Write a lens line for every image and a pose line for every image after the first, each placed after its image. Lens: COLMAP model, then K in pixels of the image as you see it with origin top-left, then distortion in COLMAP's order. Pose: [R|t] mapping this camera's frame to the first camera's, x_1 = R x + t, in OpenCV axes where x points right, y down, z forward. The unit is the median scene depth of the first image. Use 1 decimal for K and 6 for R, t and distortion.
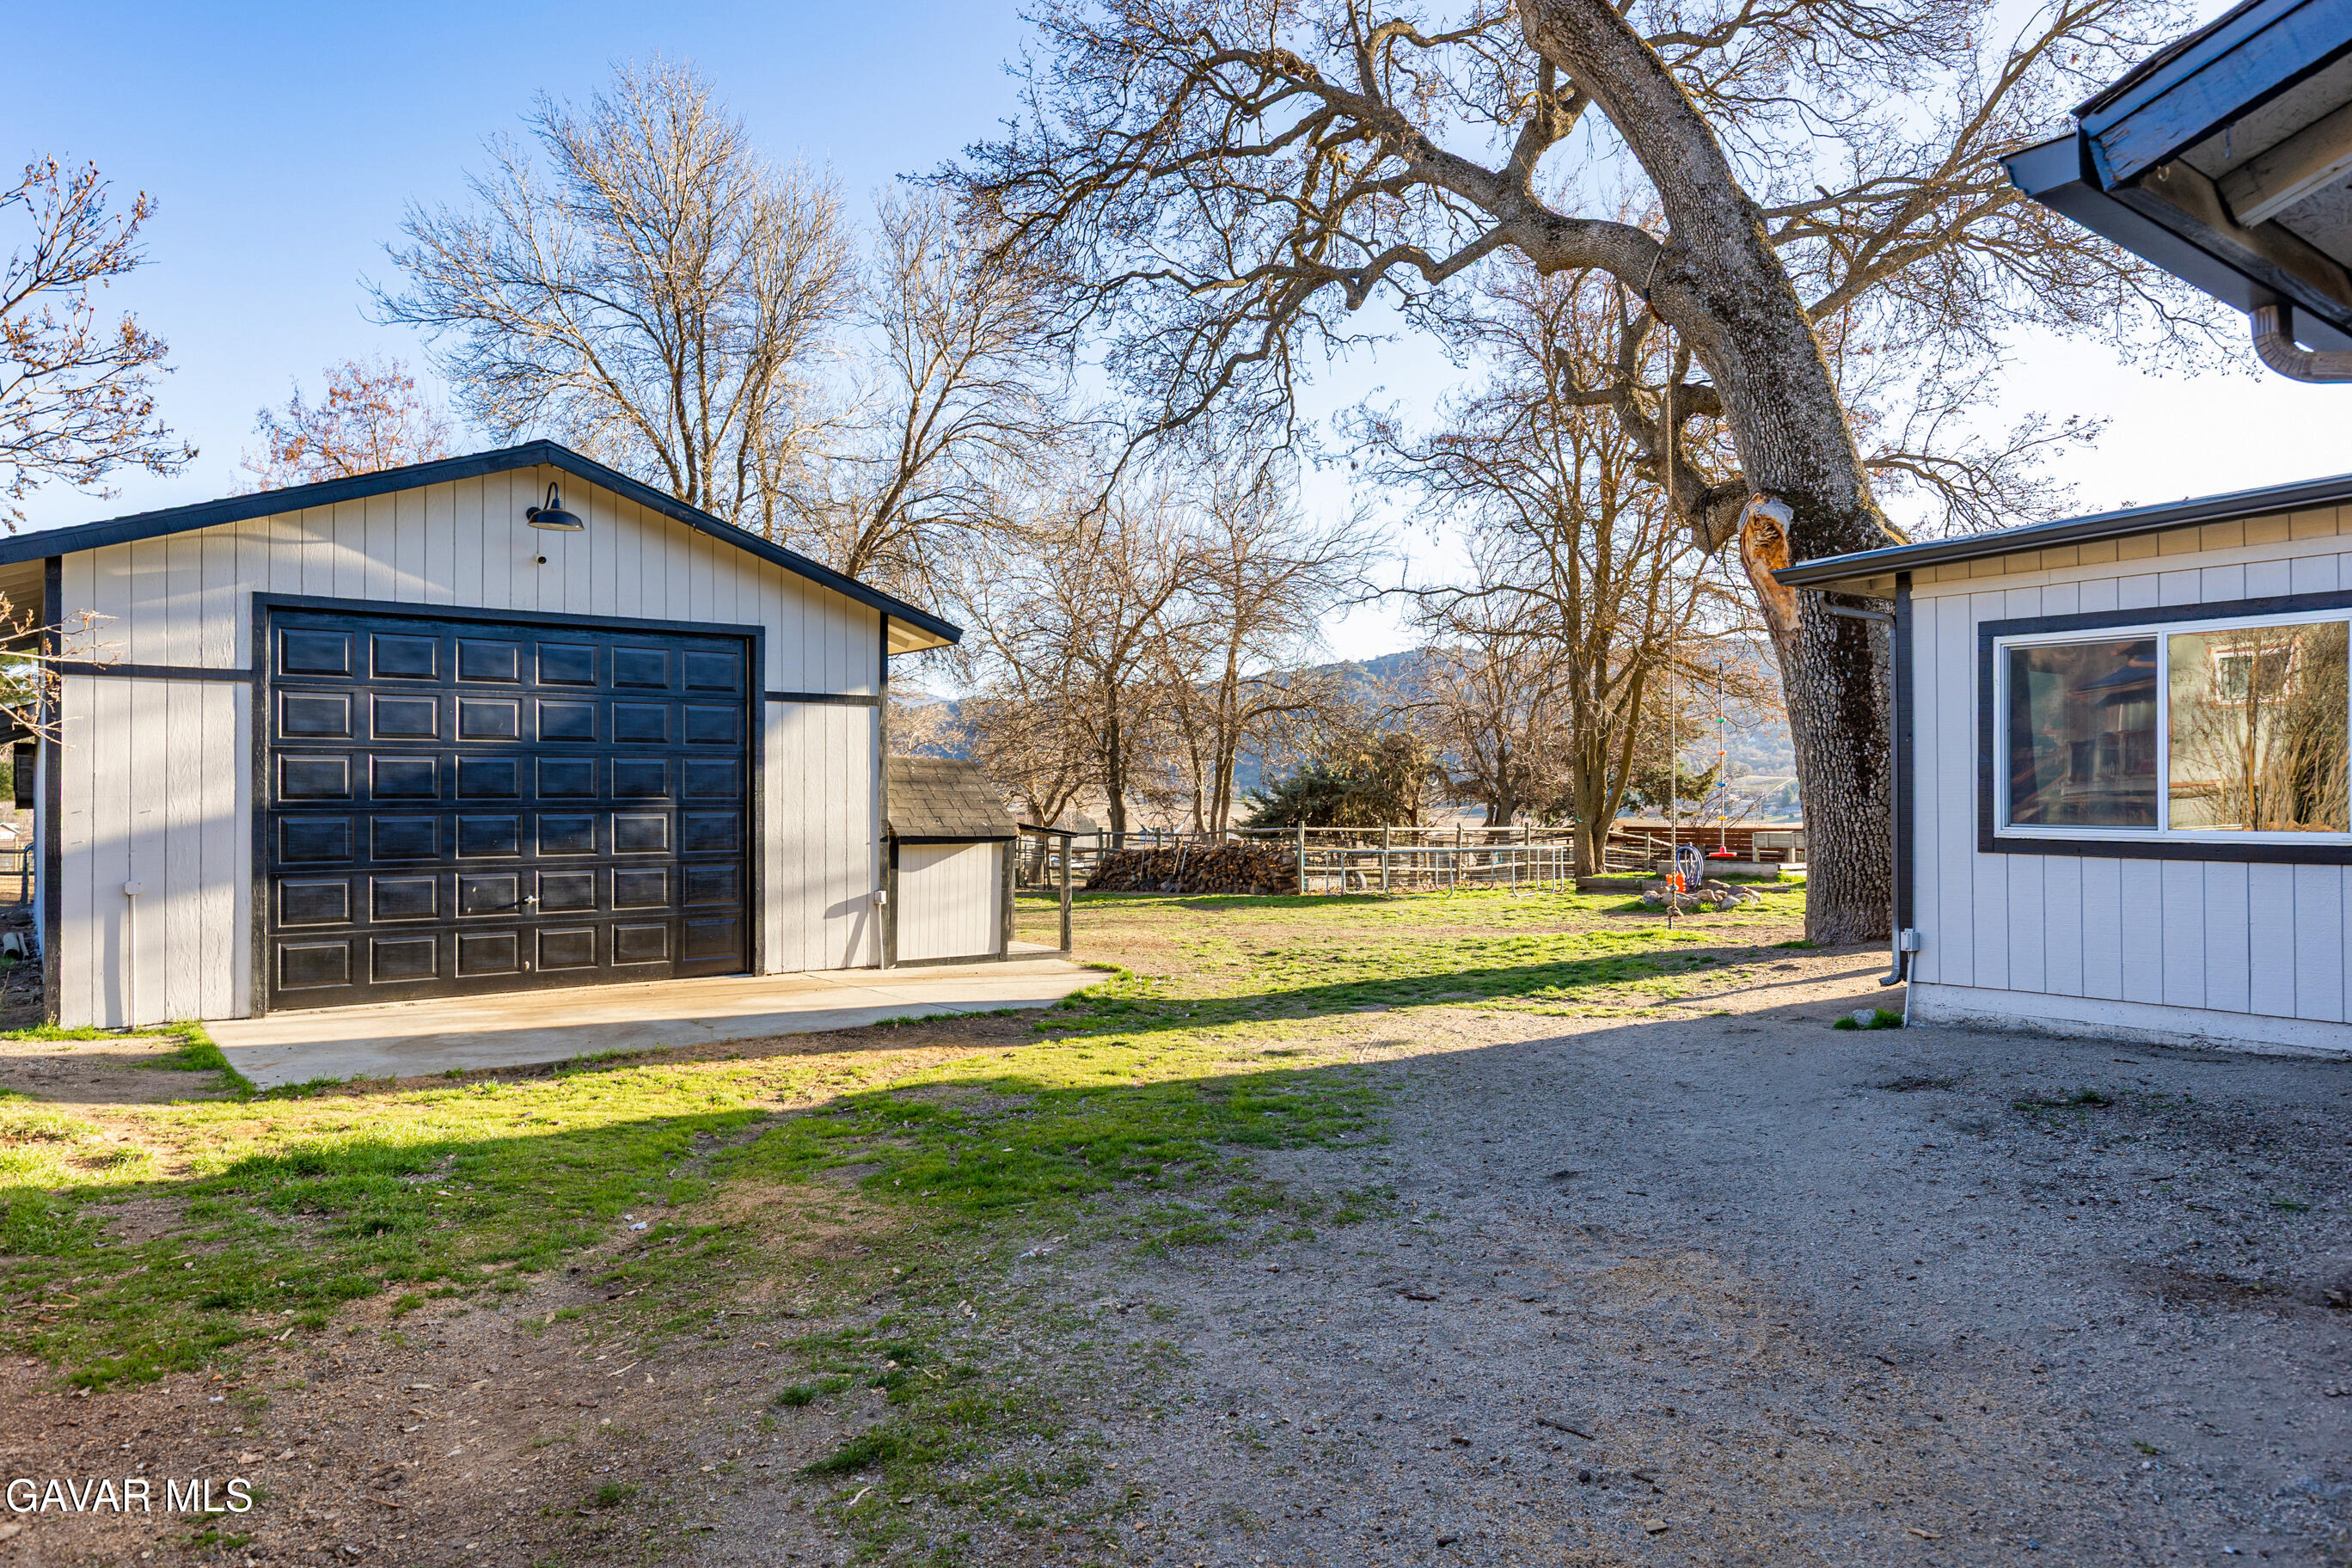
lens RADIAL K [[1546.9, 0, 1181.2], [0, 1546.9, 790.1], [0, 0, 1]] dist [0.002135, 0.000005]
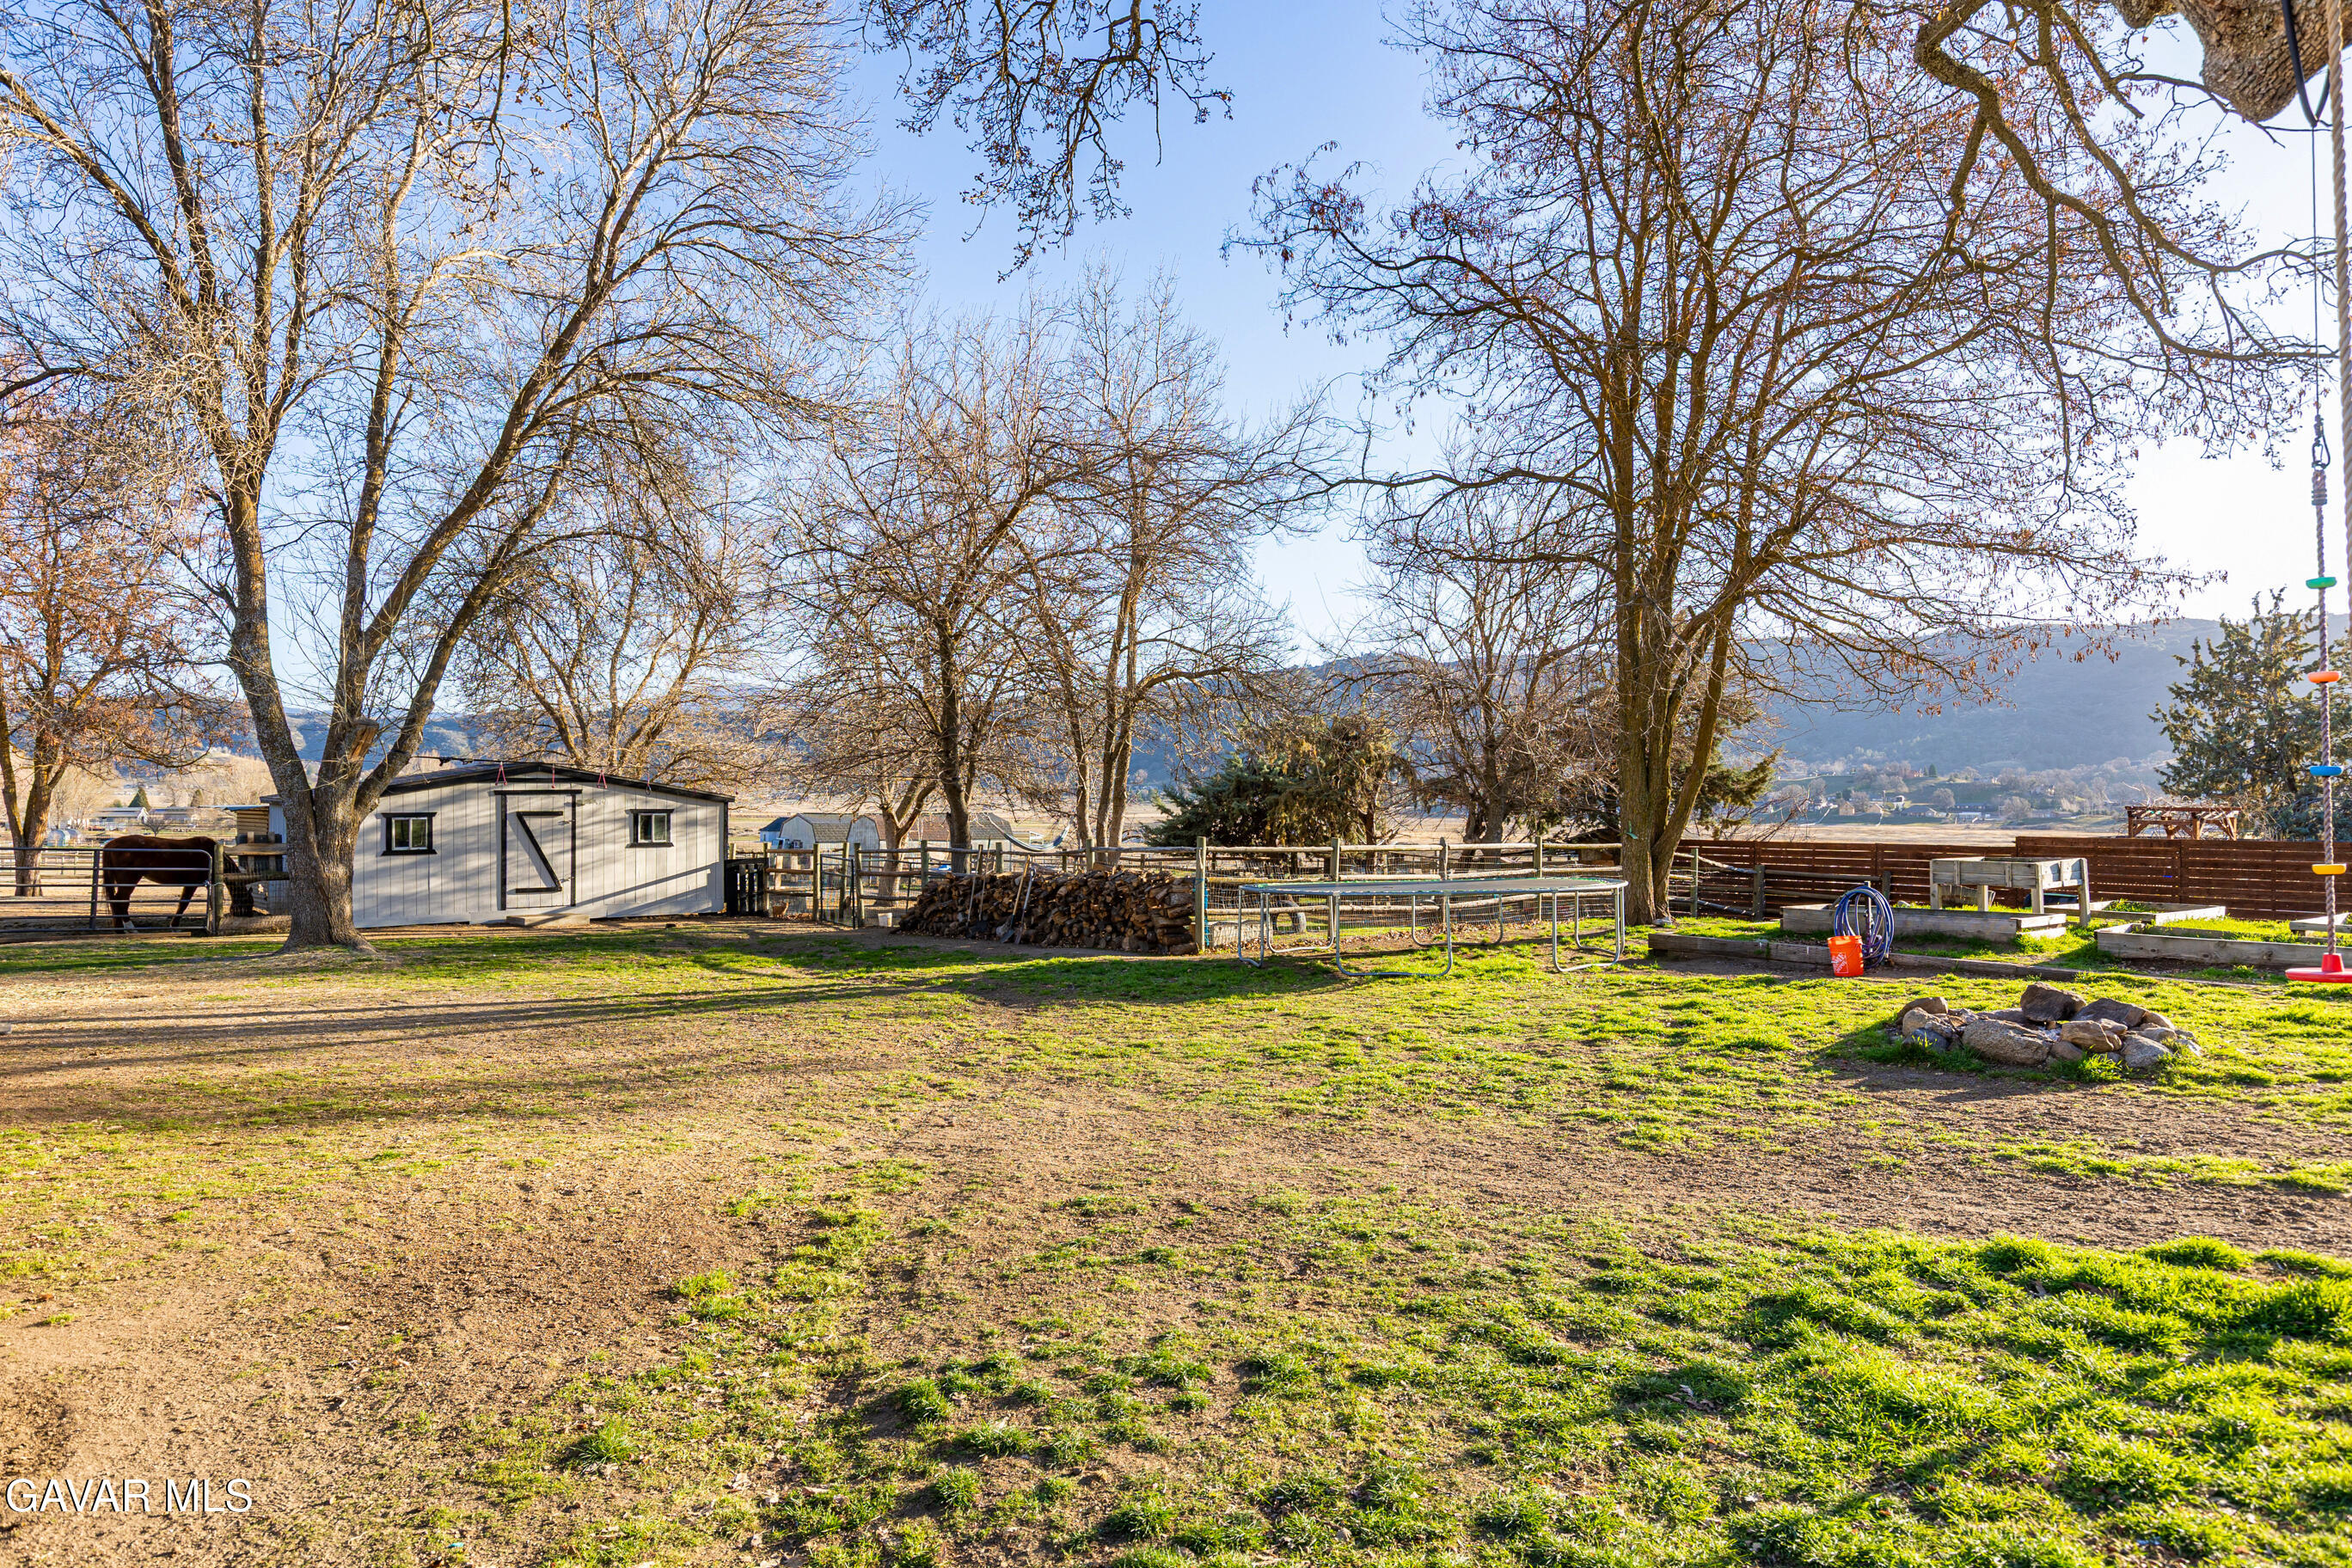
lens RADIAL K [[1435.6, 0, 1170.2], [0, 1435.6, 786.7], [0, 0, 1]] dist [-0.002055, -0.001002]
pose [[0.999809, 0.004951, 0.018885, 0.041324], [-0.004901, 0.999984, -0.002654, 0.001216], [-0.018898, 0.002561, 0.999818, 0.319314]]
